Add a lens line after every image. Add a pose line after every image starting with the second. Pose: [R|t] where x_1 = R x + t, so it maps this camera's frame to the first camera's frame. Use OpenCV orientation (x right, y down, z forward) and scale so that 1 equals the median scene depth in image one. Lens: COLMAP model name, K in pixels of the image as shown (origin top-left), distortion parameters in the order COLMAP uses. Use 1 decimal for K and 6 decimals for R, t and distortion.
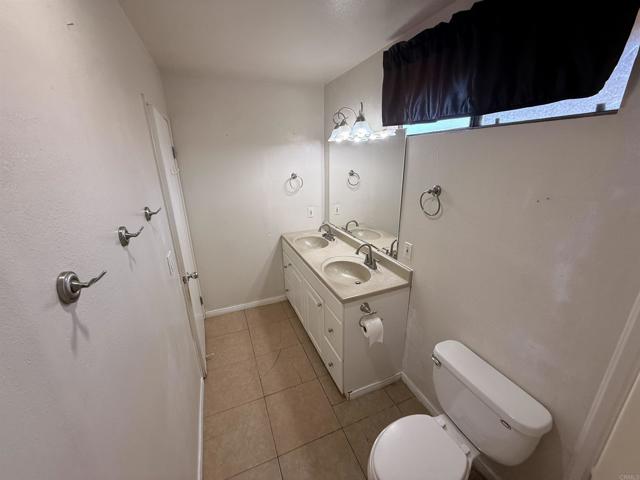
lens RADIAL K [[254.7, 0, 320.2], [0, 254.7, 237.1], [0, 0, 1]] dist [-0.001783, -0.000580]
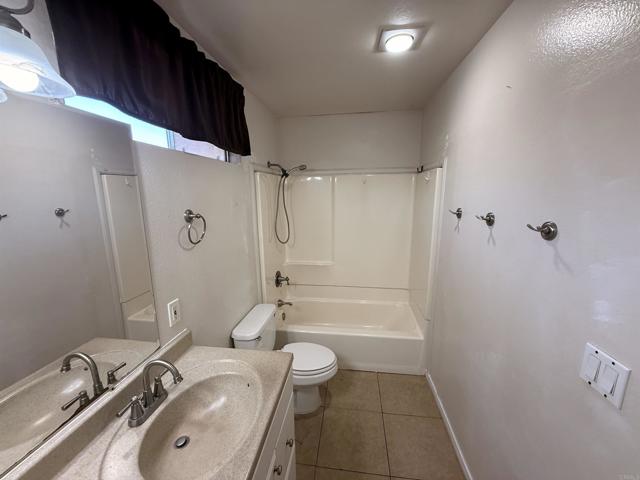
lens RADIAL K [[254.7, 0, 319.9], [0, 254.7, 240.6], [0, 0, 1]] dist [-0.001783, -0.000580]
pose [[-0.864311, -0.065124, 0.498725, -0.331257], [0.186016, 0.879883, 0.437270, -0.359484], [-0.467296, 0.470707, -0.748378, 1.319282]]
